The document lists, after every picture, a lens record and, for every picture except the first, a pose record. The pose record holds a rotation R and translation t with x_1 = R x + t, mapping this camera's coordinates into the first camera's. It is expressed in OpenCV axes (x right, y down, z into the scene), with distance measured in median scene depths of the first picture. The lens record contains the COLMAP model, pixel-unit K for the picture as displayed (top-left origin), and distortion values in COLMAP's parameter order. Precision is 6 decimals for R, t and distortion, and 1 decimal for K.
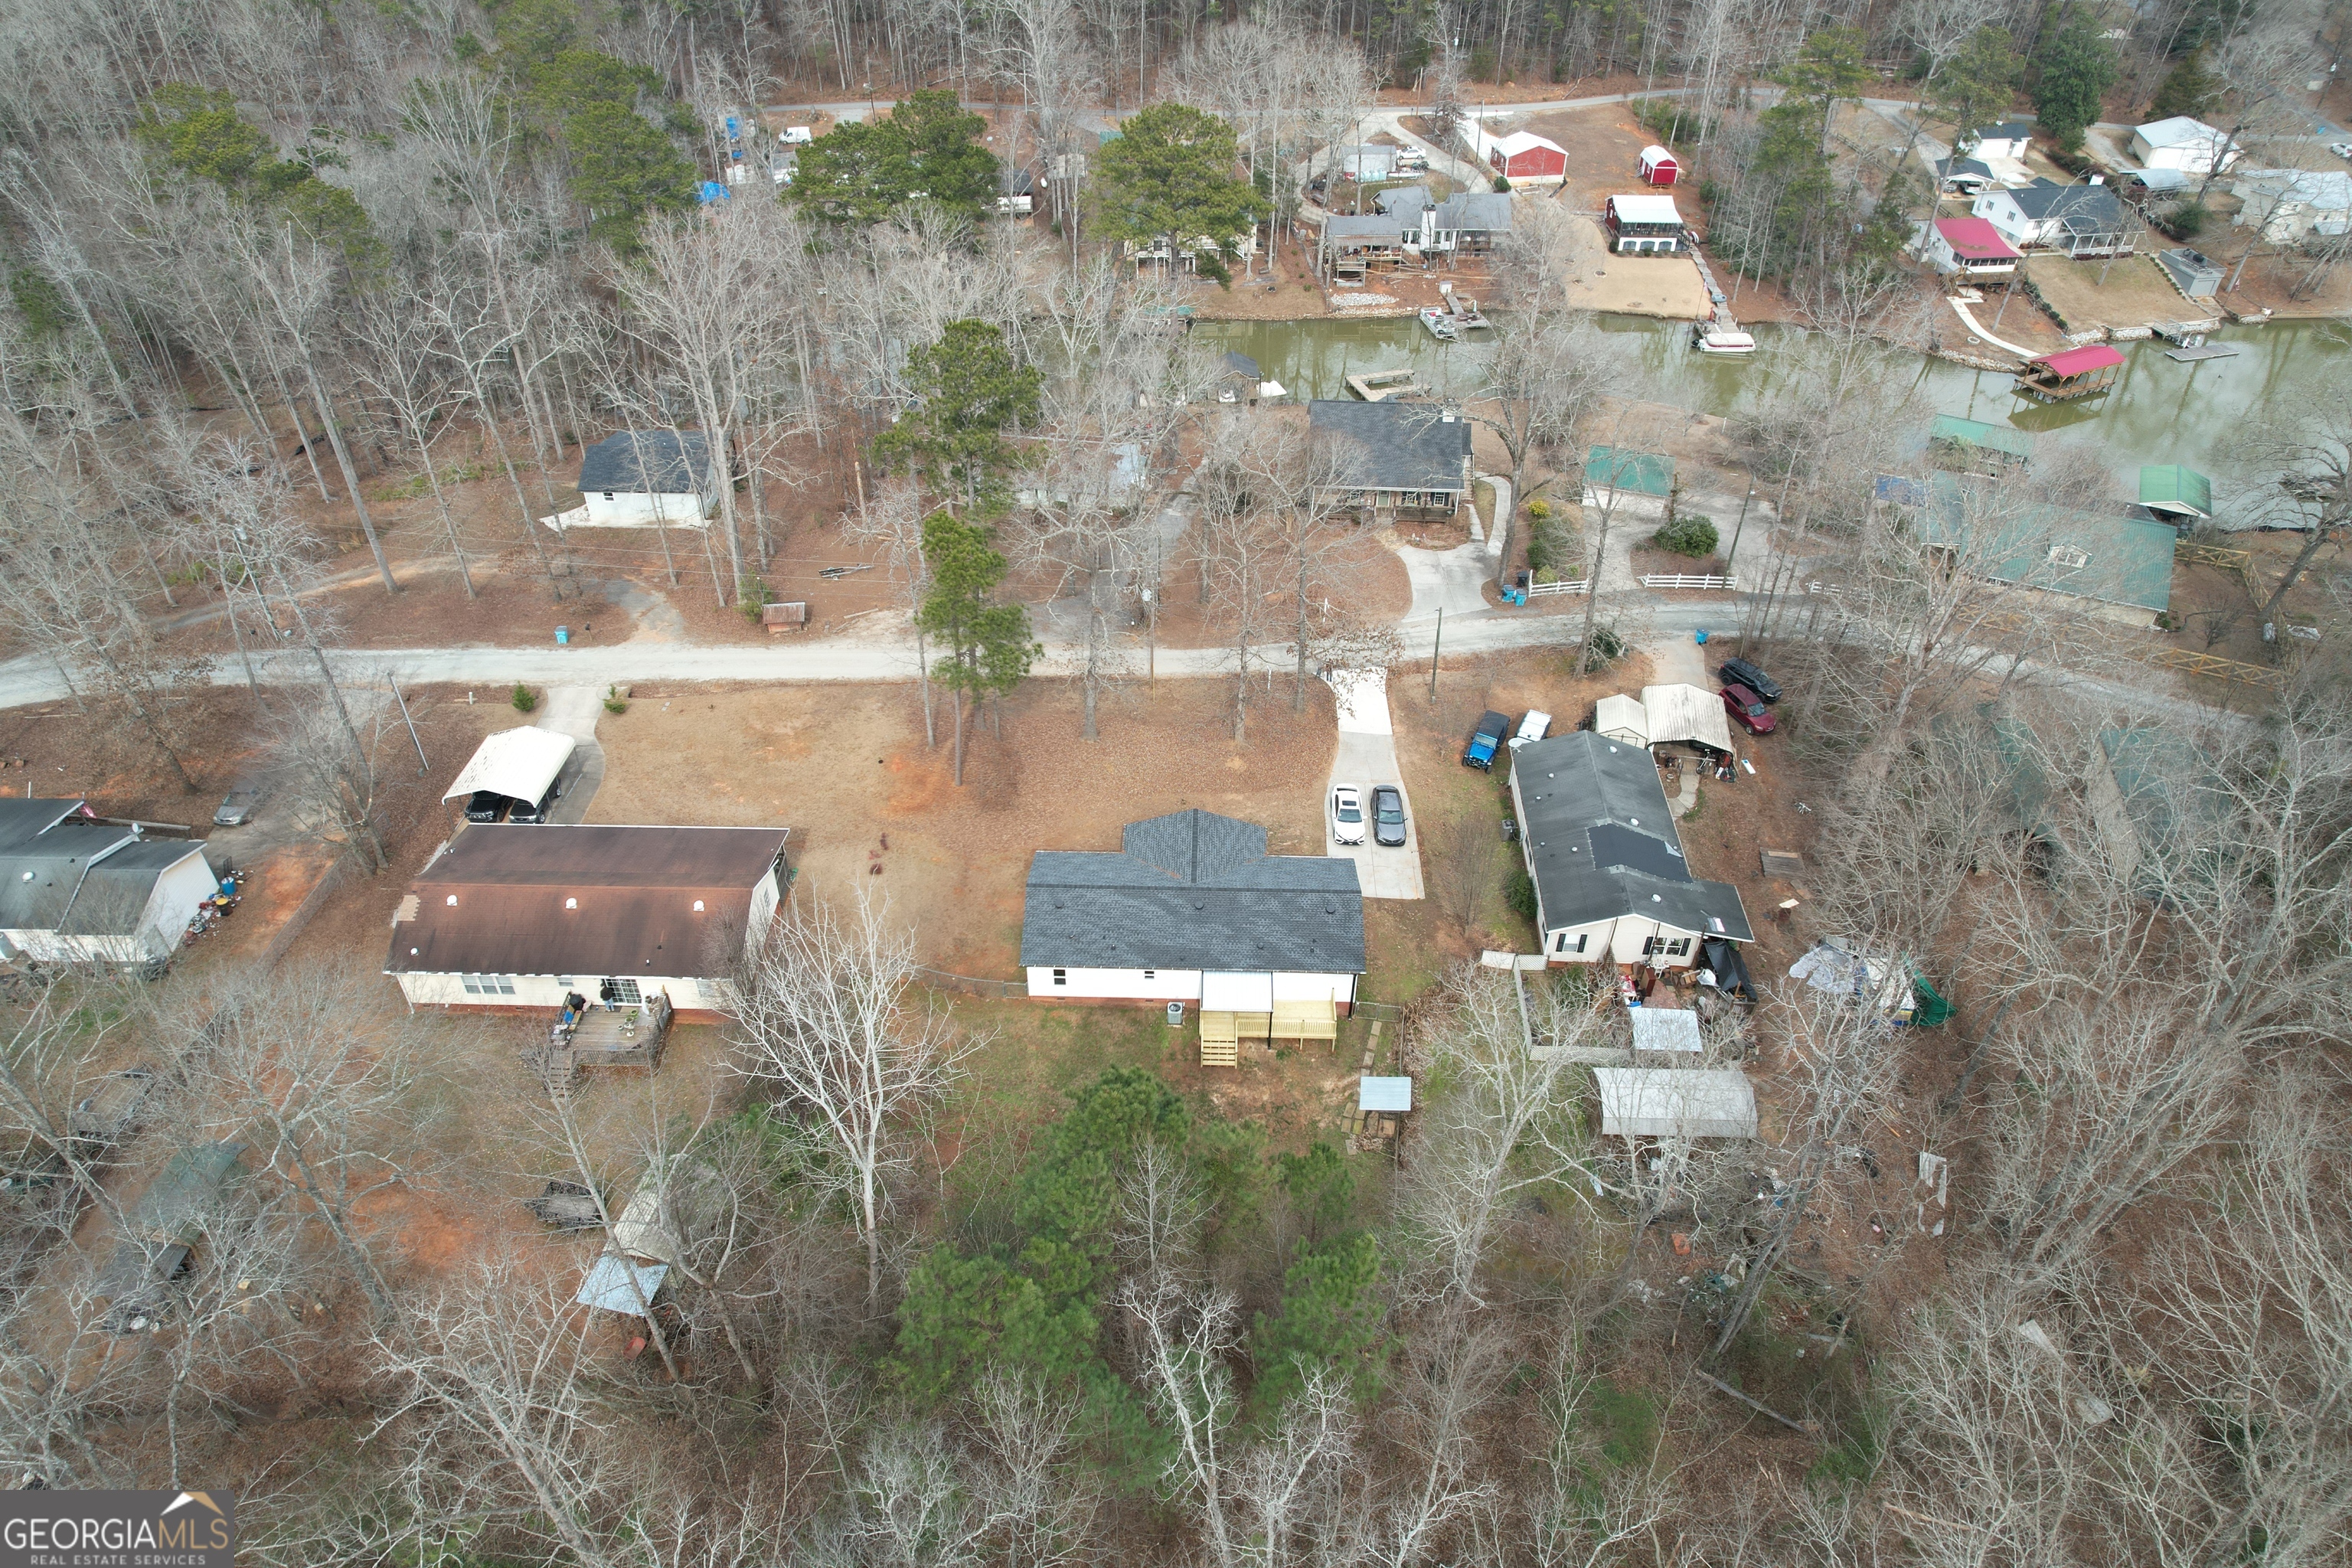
lens RADIAL K [[1496.8, 0, 1183.6], [0, 1496.8, 779.9], [0, 0, 1]] dist [-0.071637, 0.071759]
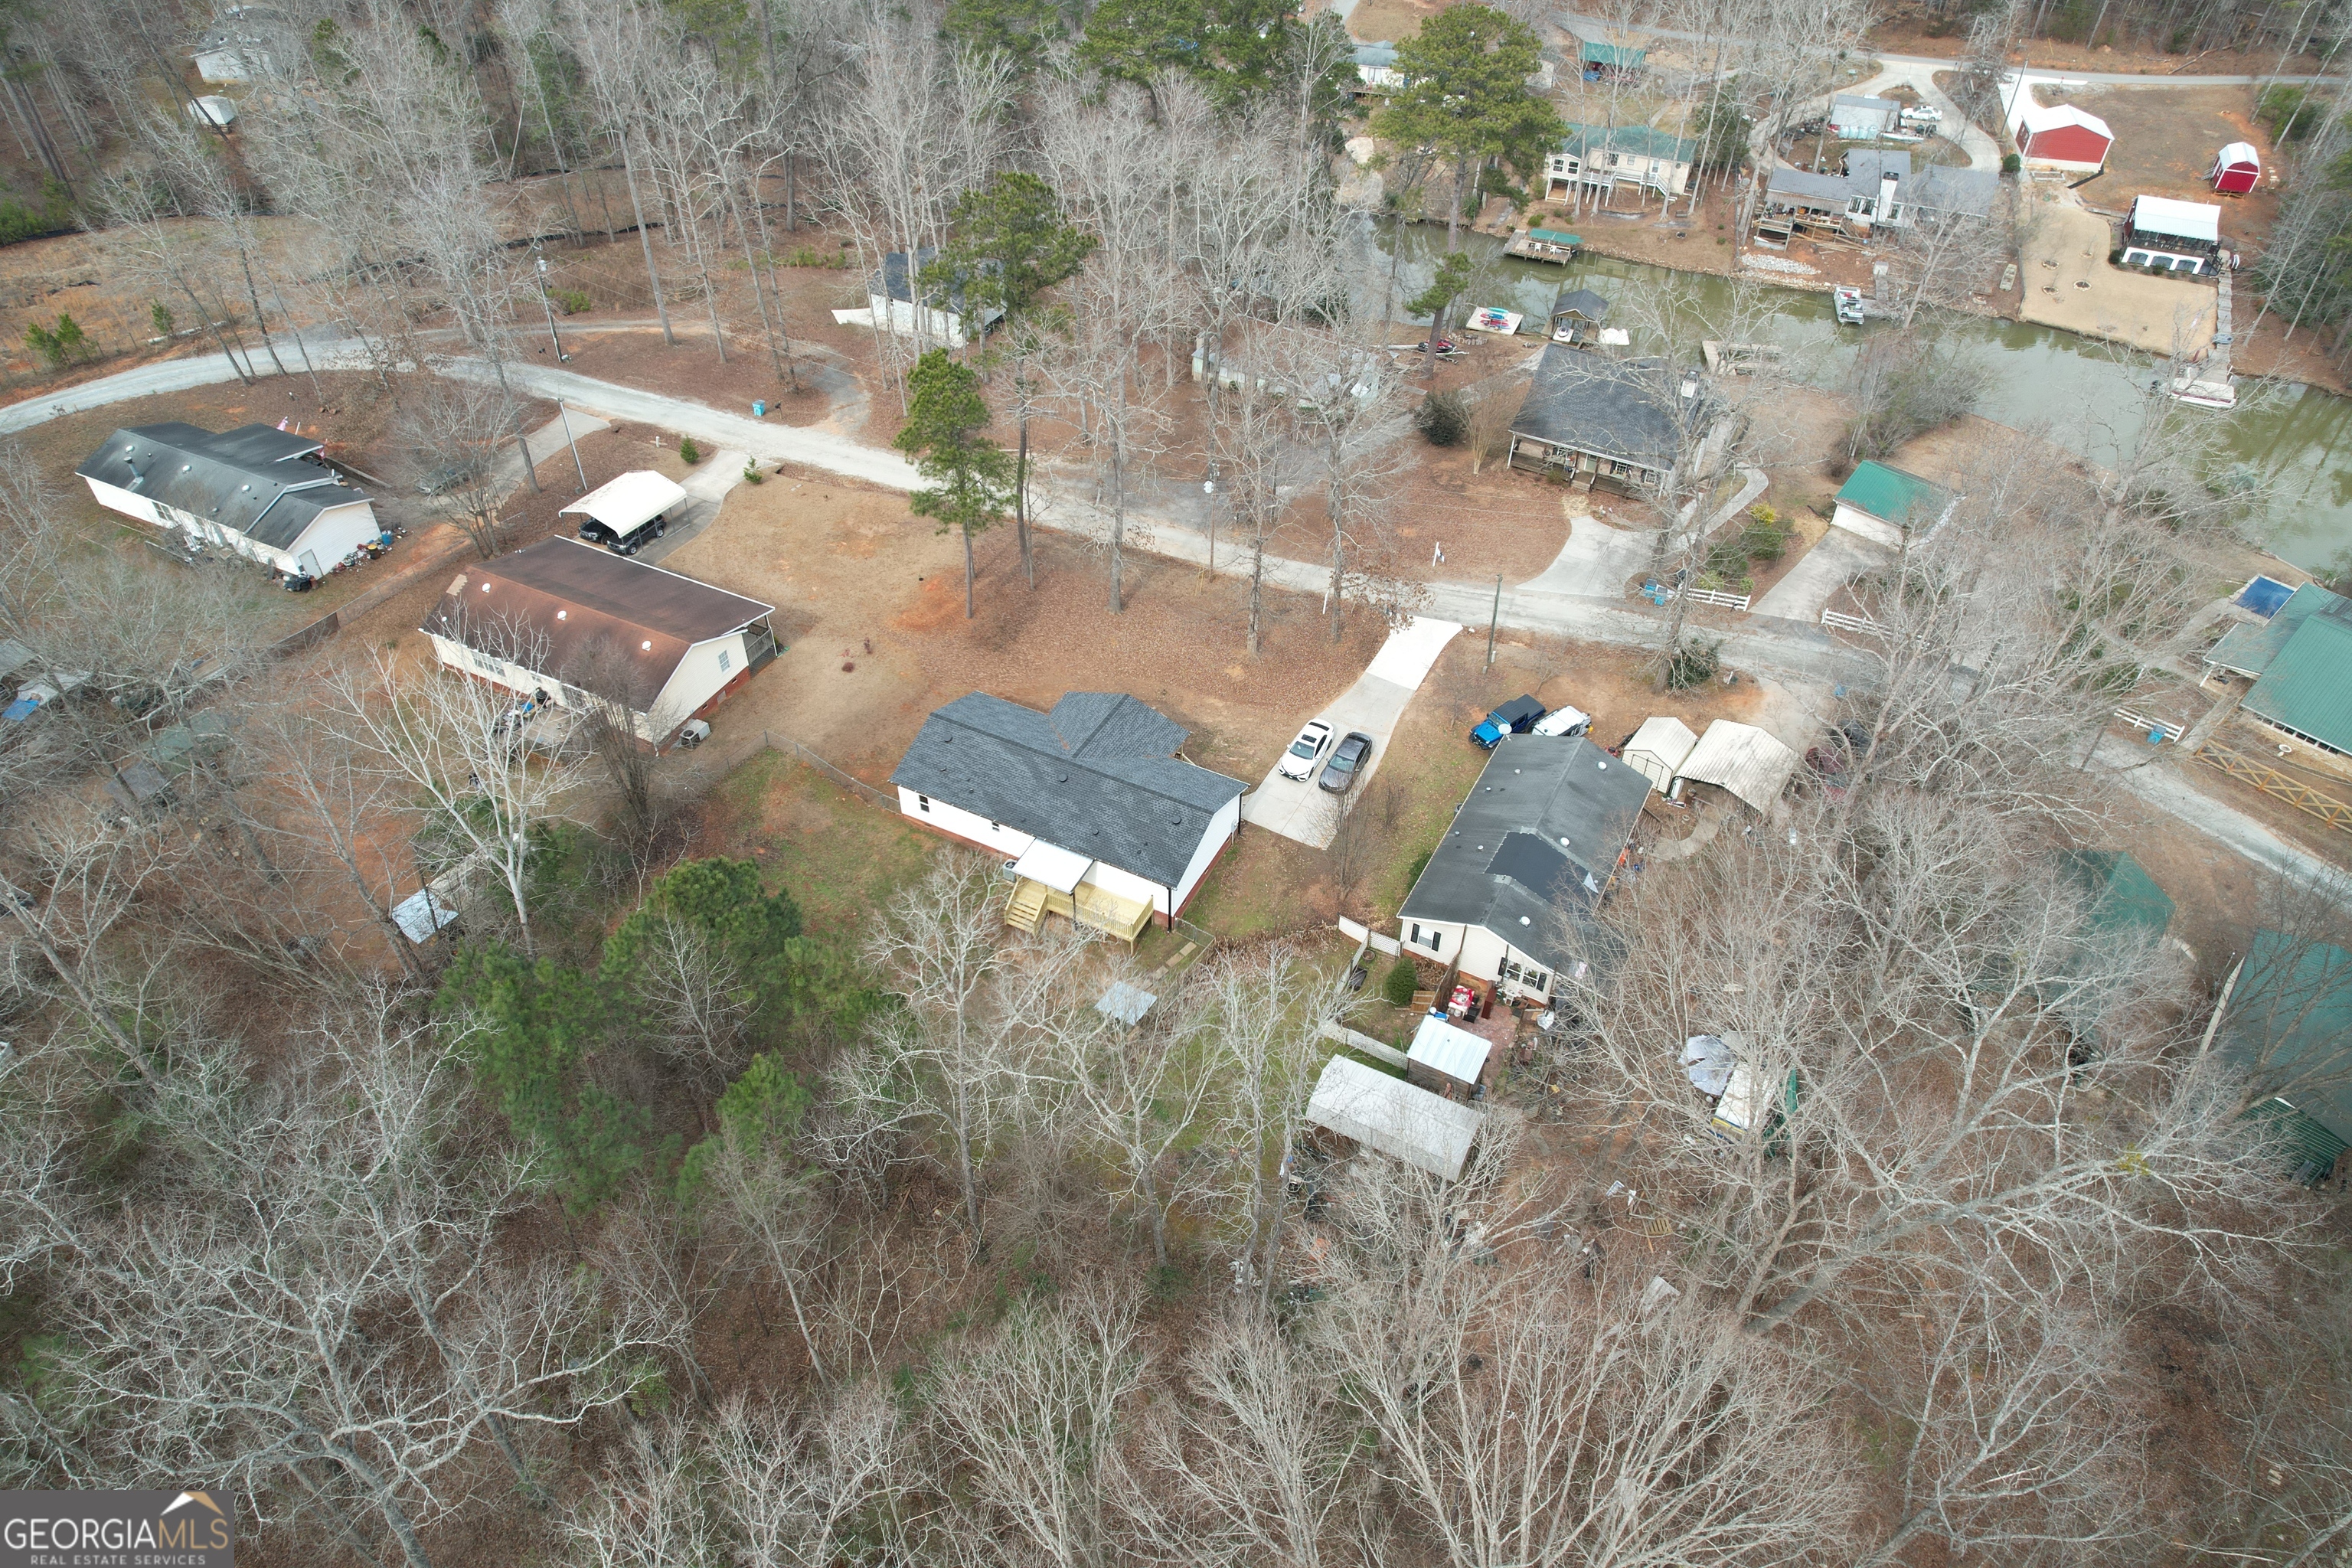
lens RADIAL K [[1496.8, 0, 1183.6], [0, 1496.8, 779.9], [0, 0, 1]] dist [-0.071637, 0.071759]
pose [[0.901336, 0.290903, -0.320889, 0.357407], [-0.271208, 0.956718, 0.105527, -0.039208], [0.337698, -0.008087, 0.941220, 0.055995]]
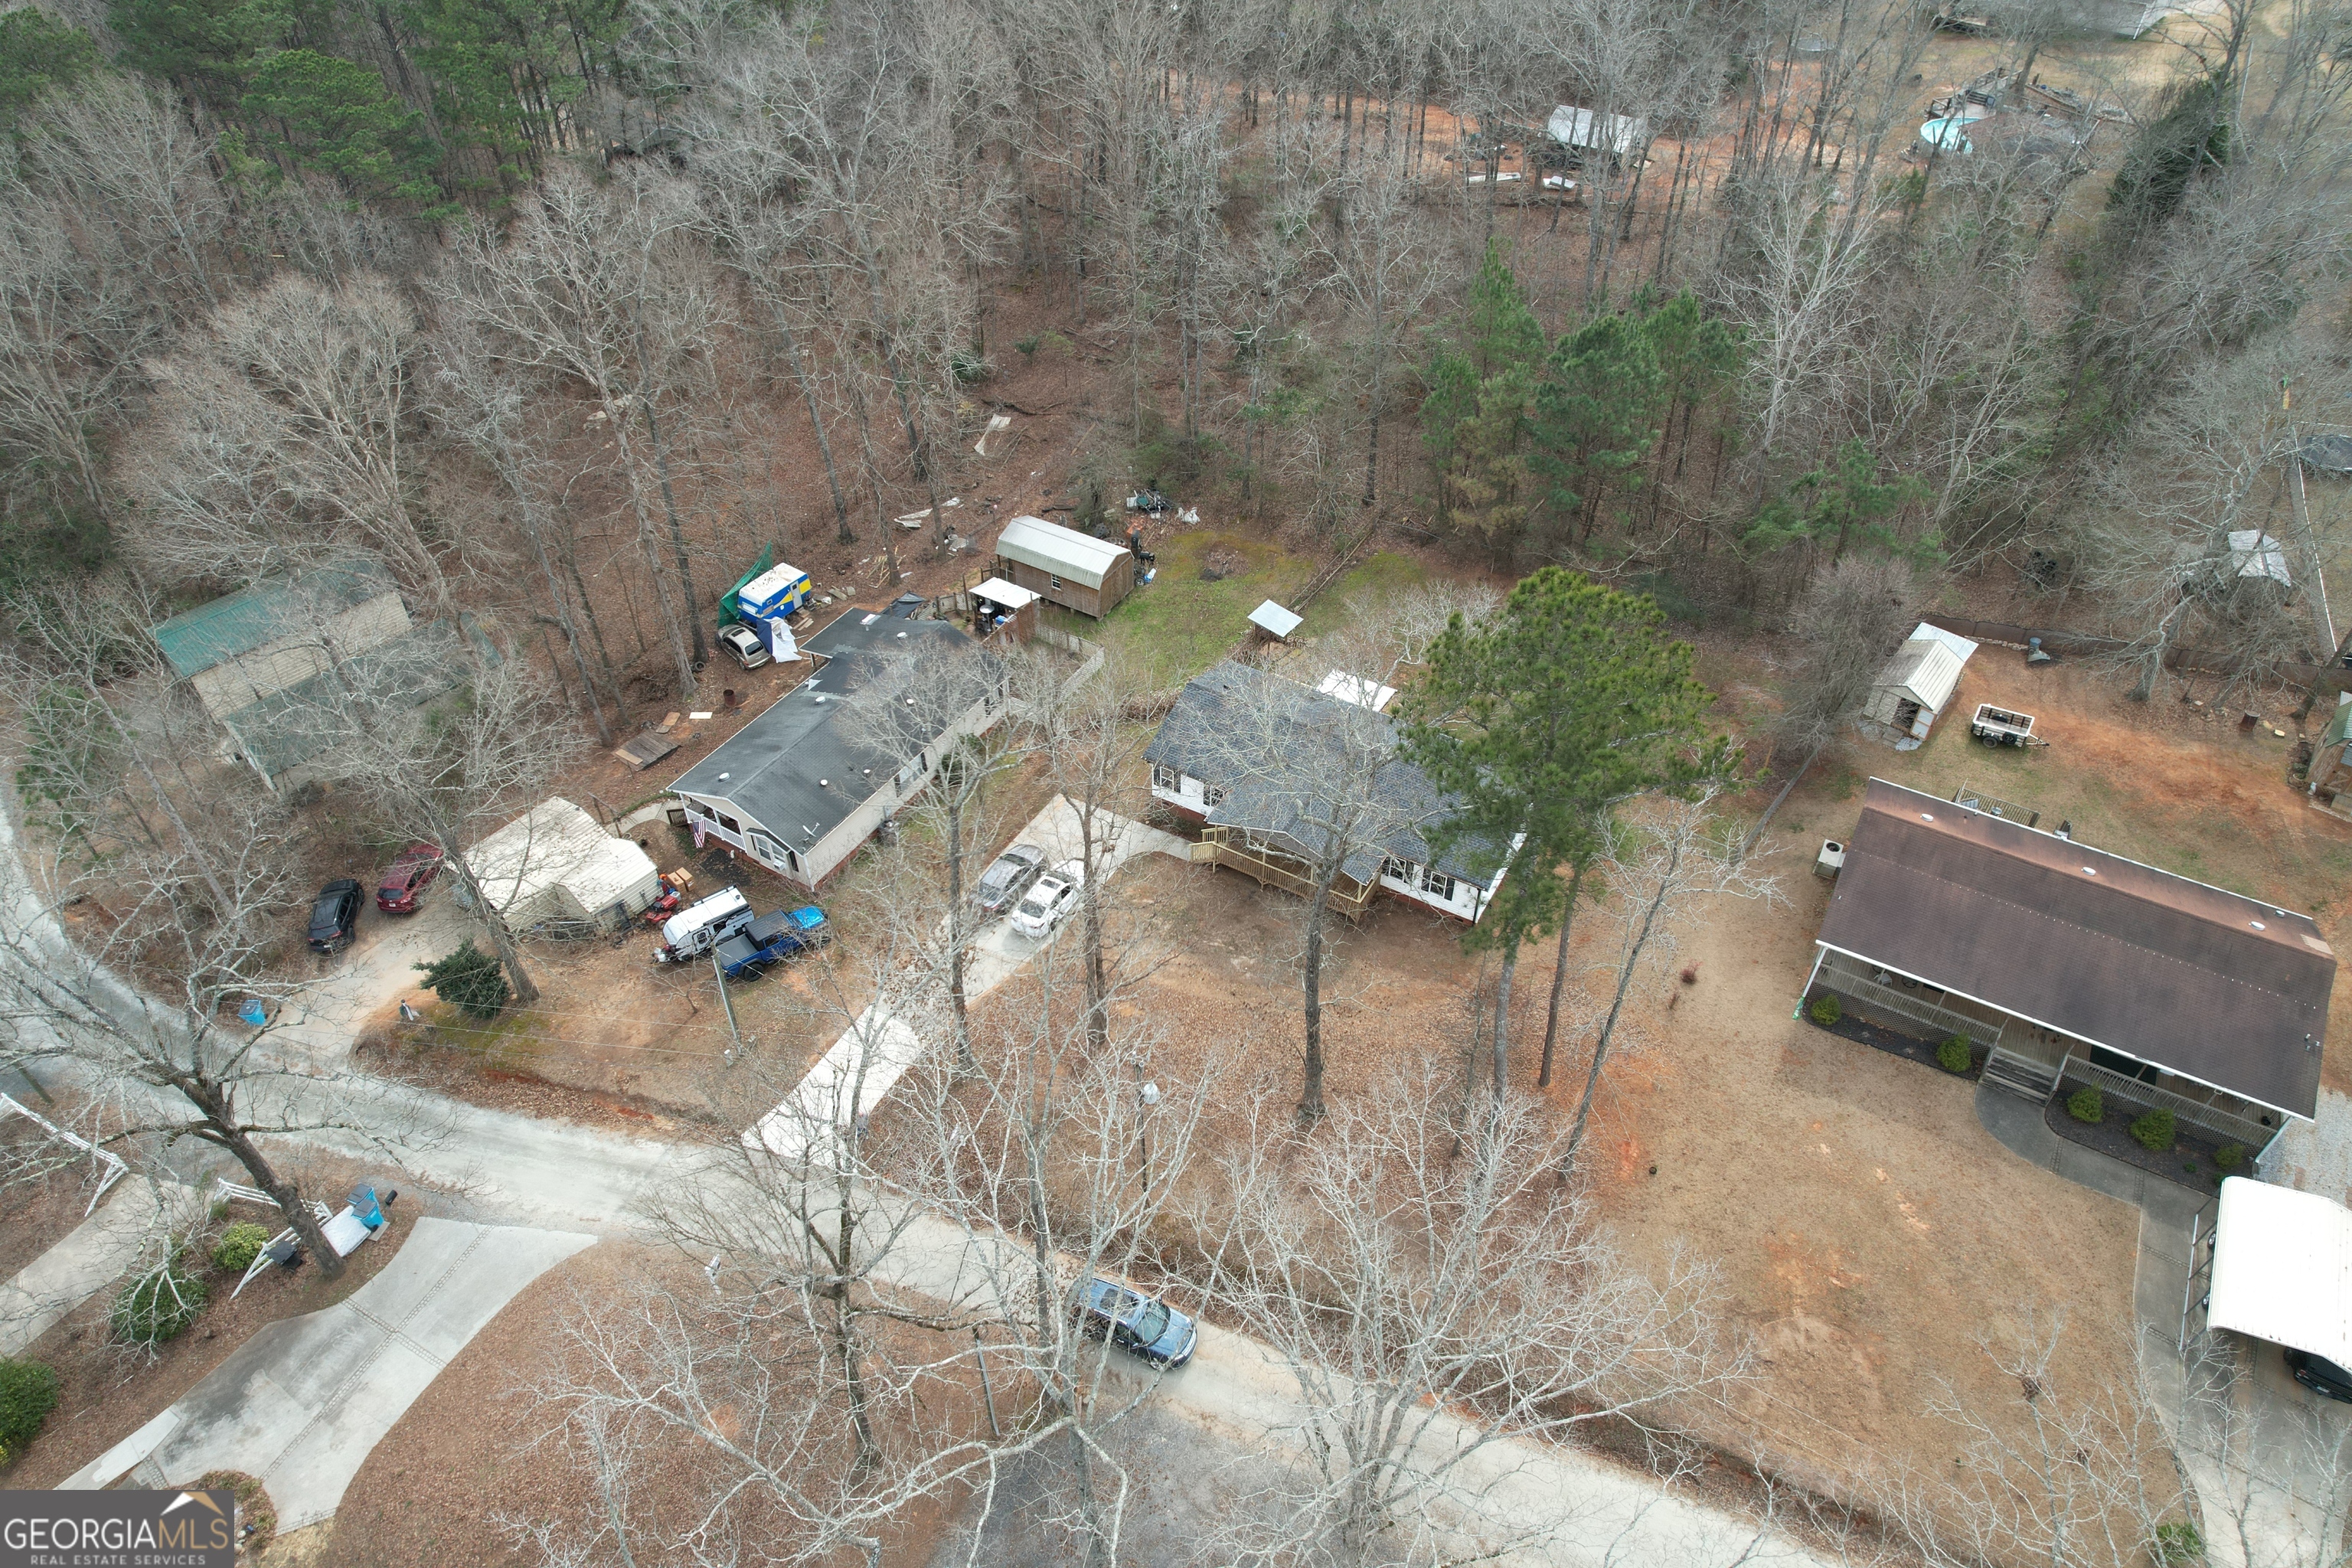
lens RADIAL K [[1496.8, 0, 1183.6], [0, 1496.8, 779.9], [0, 0, 1]] dist [-0.071637, 0.071759]
pose [[-0.878423, -0.325029, 0.350327, -0.197081], [0.291622, 0.216173, 0.931786, -0.678480], [-0.378589, 0.920666, -0.095105, 0.996742]]
